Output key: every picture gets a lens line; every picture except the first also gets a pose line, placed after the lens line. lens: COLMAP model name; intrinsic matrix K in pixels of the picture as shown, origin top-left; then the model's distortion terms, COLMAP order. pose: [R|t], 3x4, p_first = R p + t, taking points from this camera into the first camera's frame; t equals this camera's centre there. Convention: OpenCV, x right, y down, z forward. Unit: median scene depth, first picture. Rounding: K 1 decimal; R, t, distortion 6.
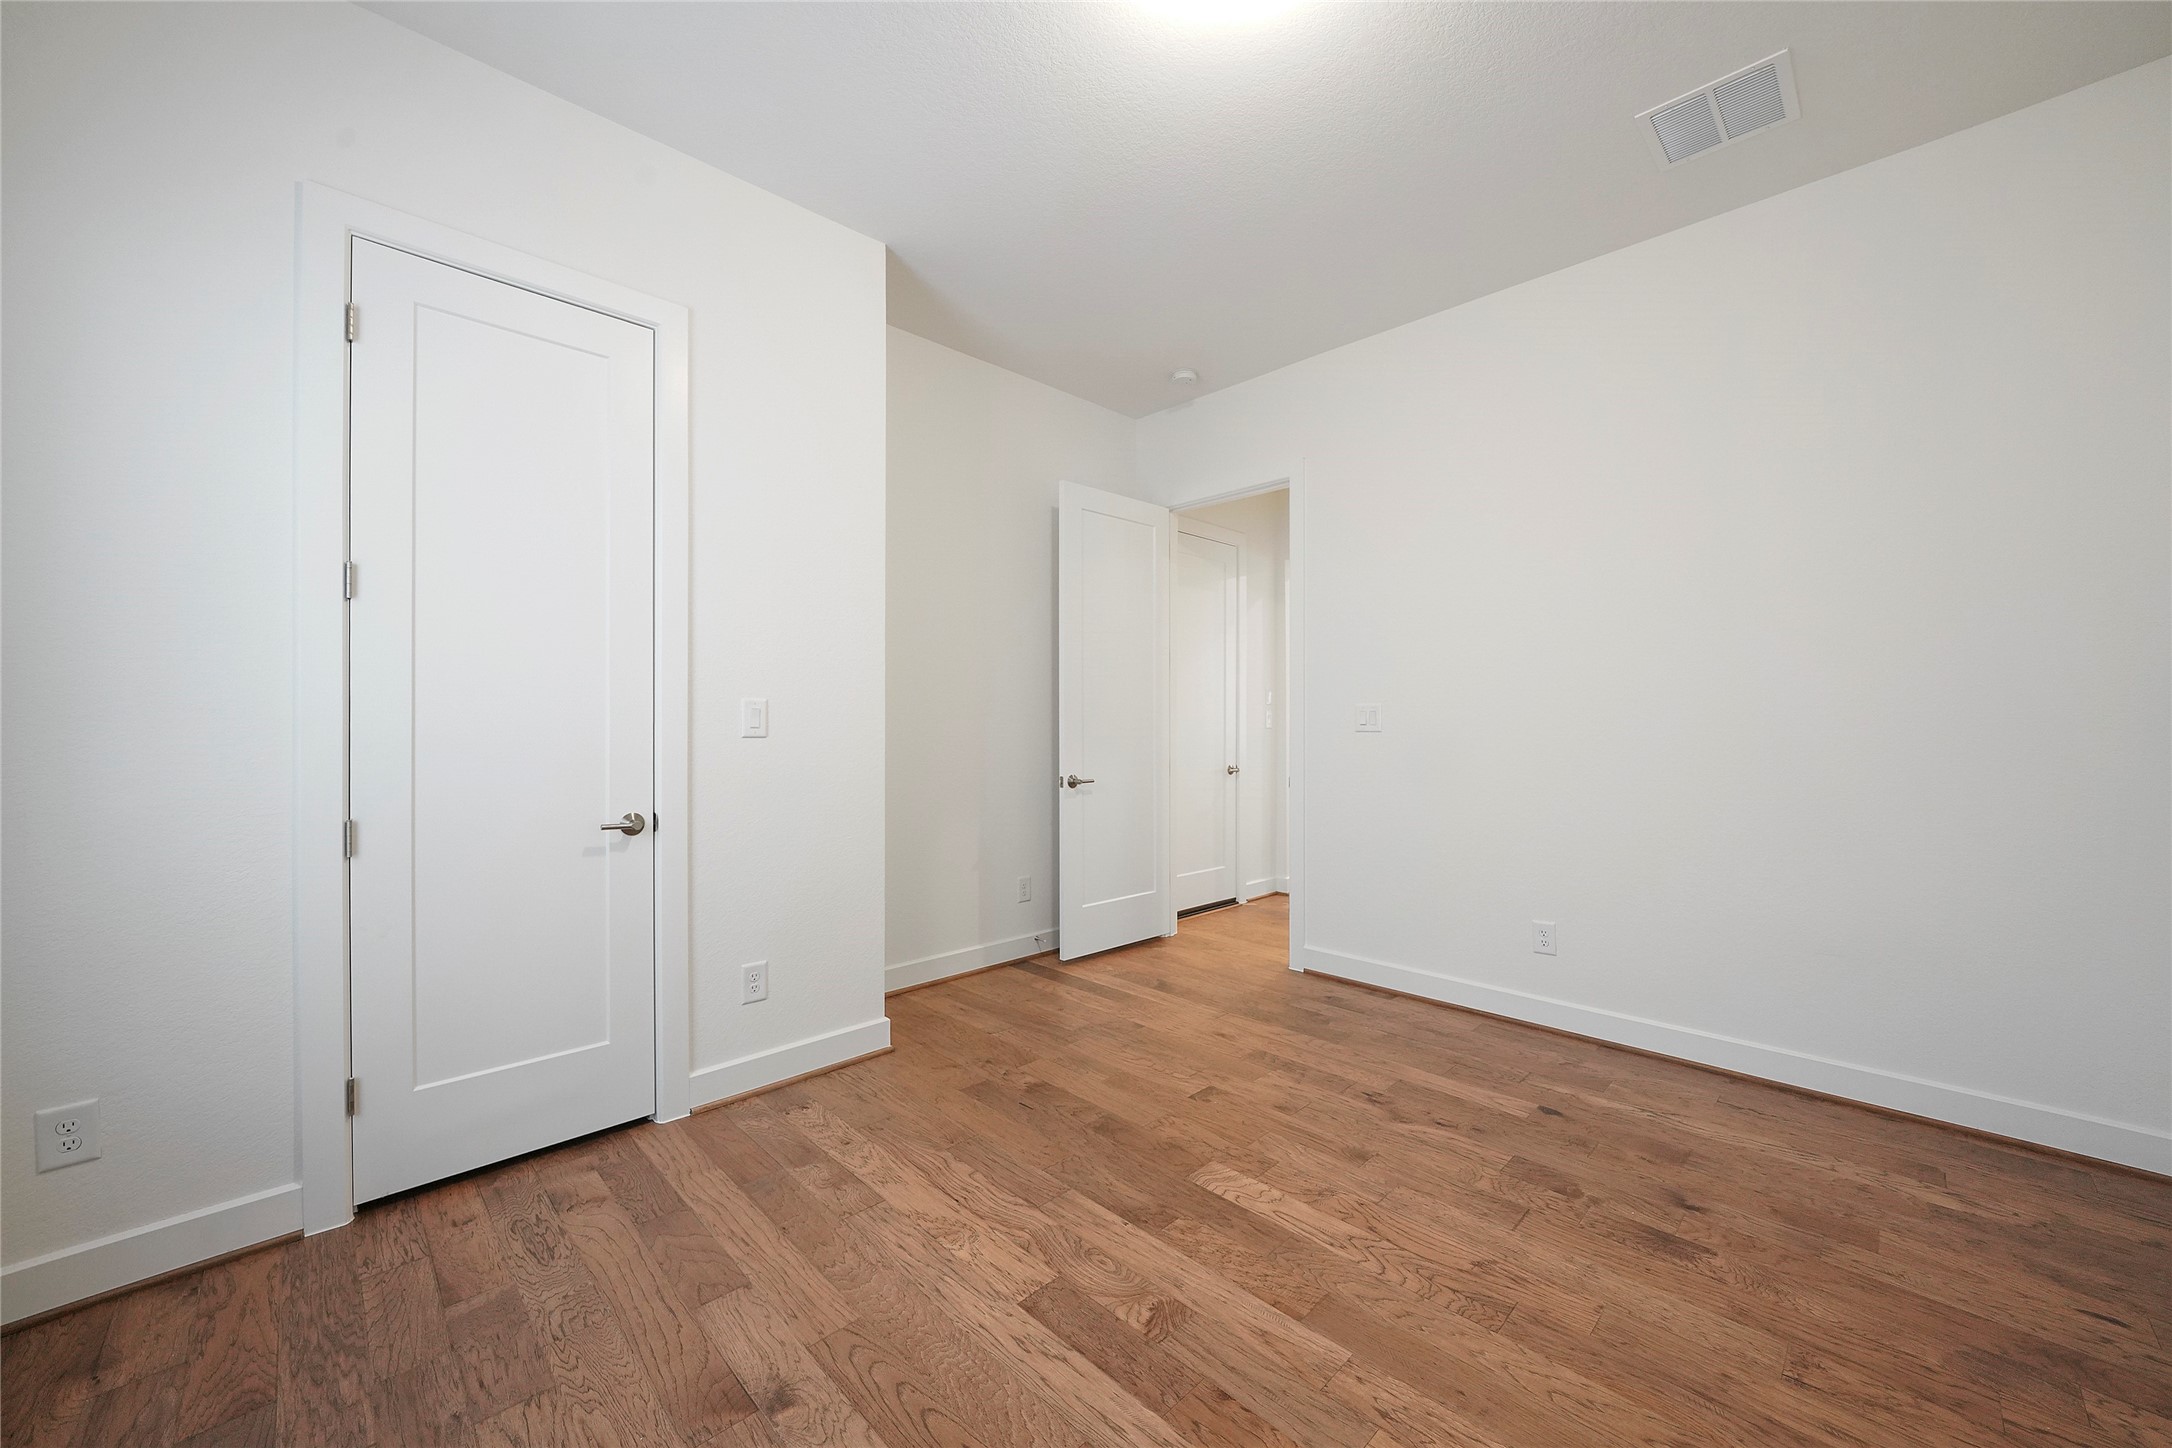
lens RADIAL K [[813.2, 0, 1085.6], [0, 813.2, 721.0], [0, 0, 1]] dist [0.000438, 0.000221]
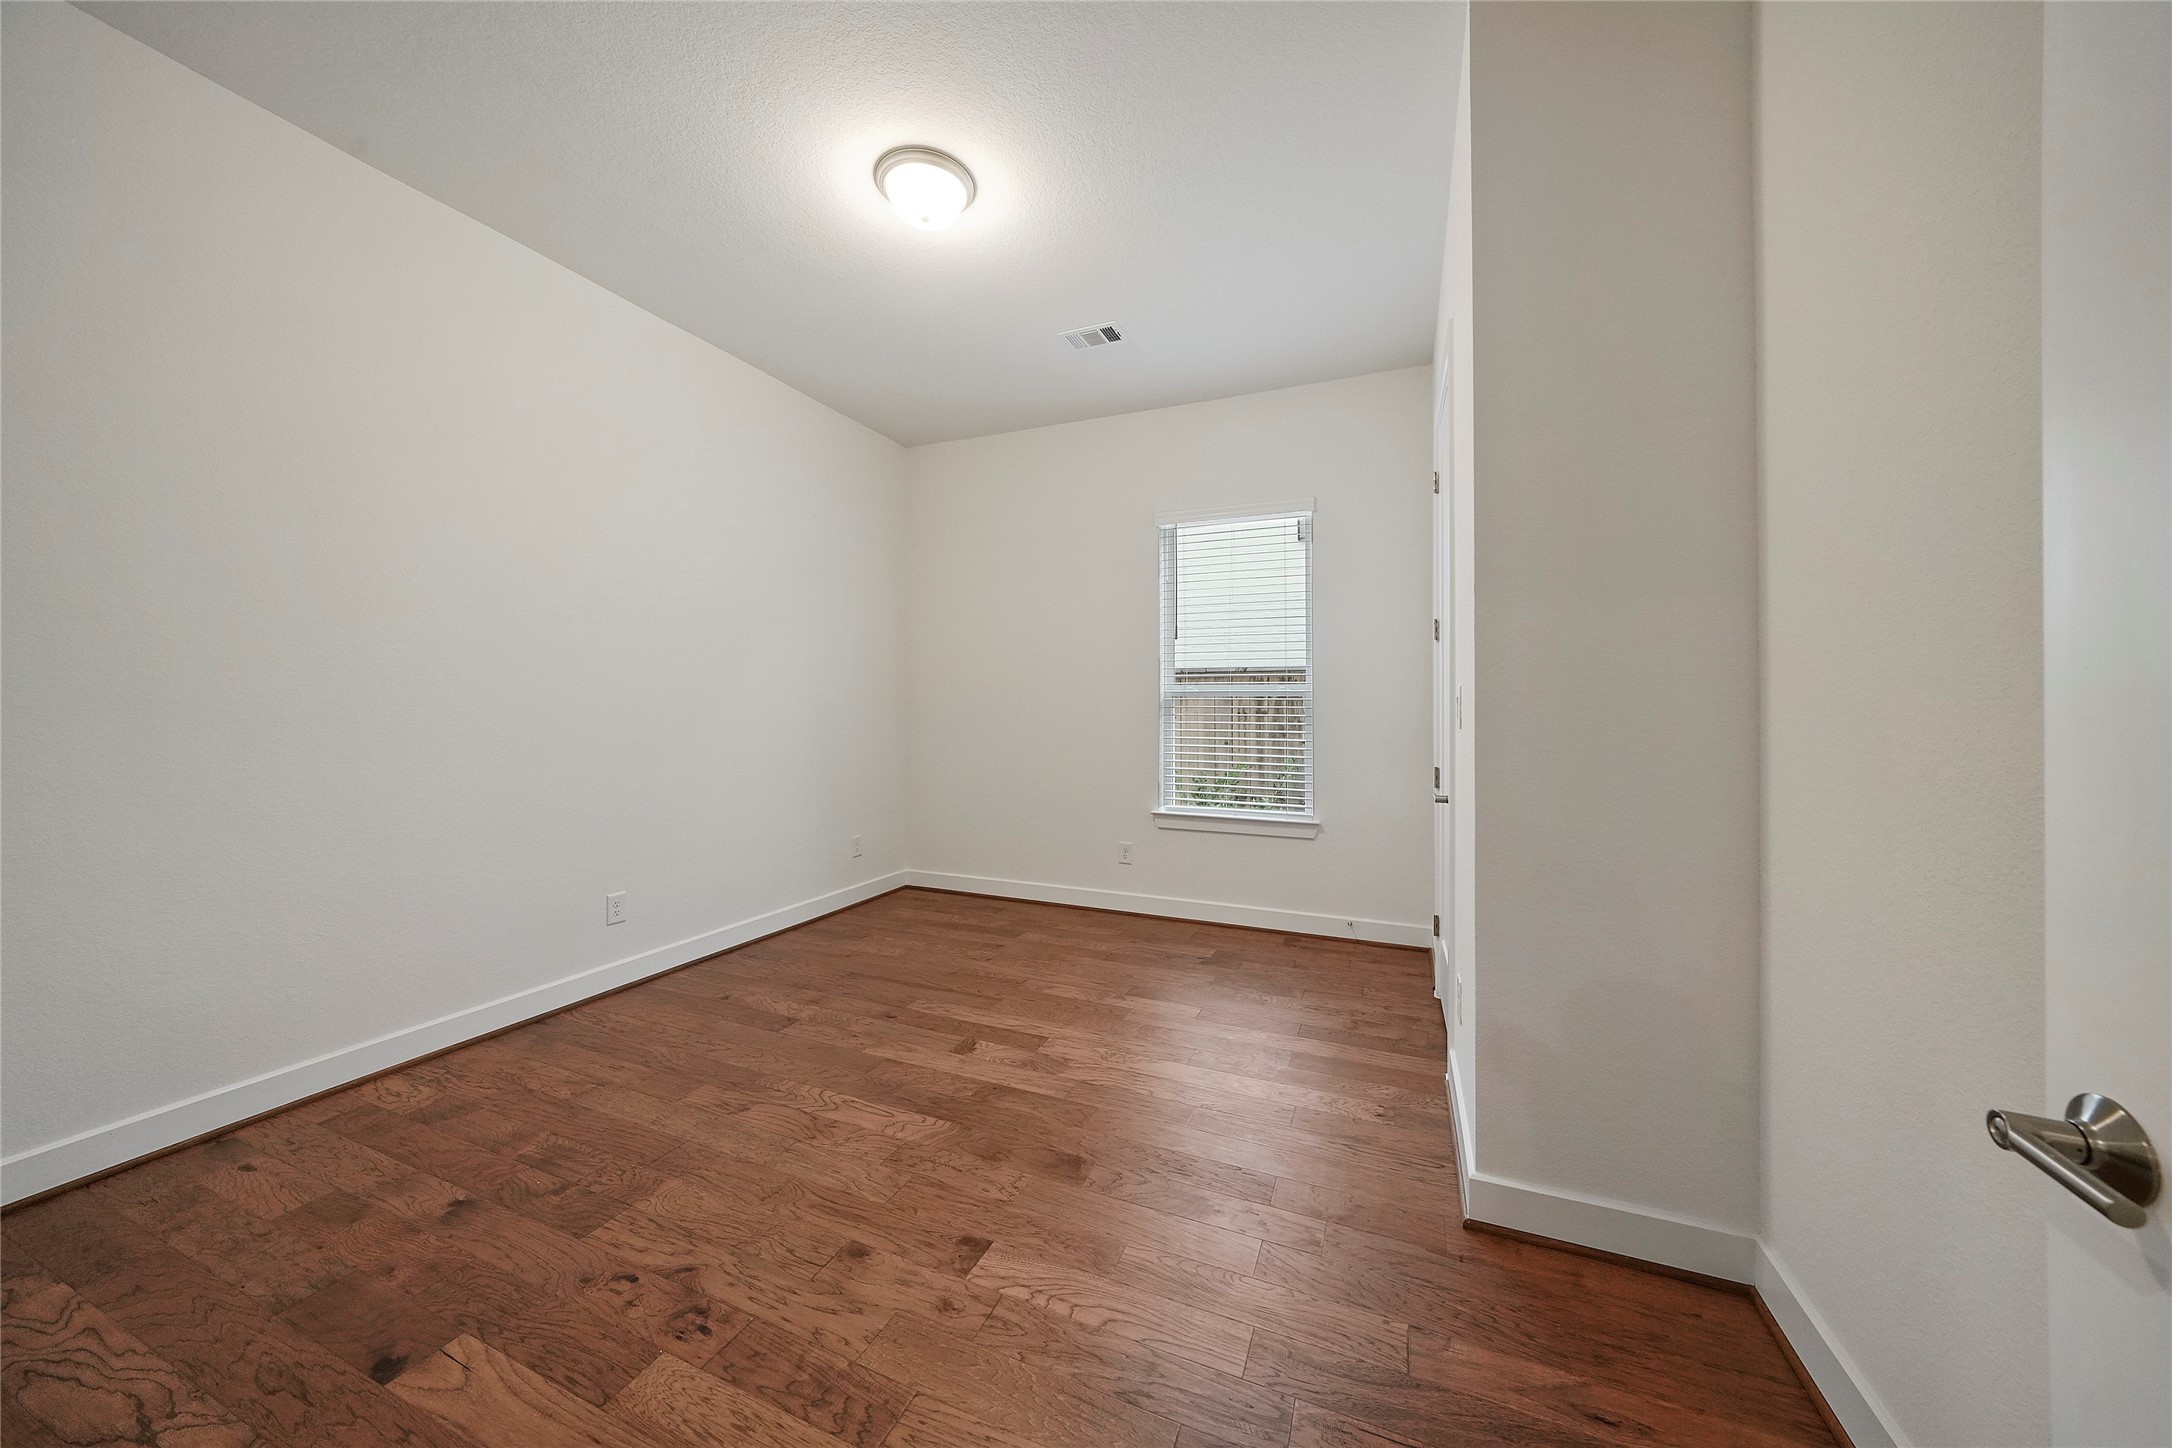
lens RADIAL K [[751.0, 0, 1085.4], [0, 751.0, 715.6], [0, 0, 1]] dist [-0.000565, -0.000225]
pose [[-0.924409, -0.002135, -0.381397, 0.395862], [-0.004893, 0.999968, 0.006260, 0.004358], [0.381372, 0.007653, -0.924390, 2.140657]]
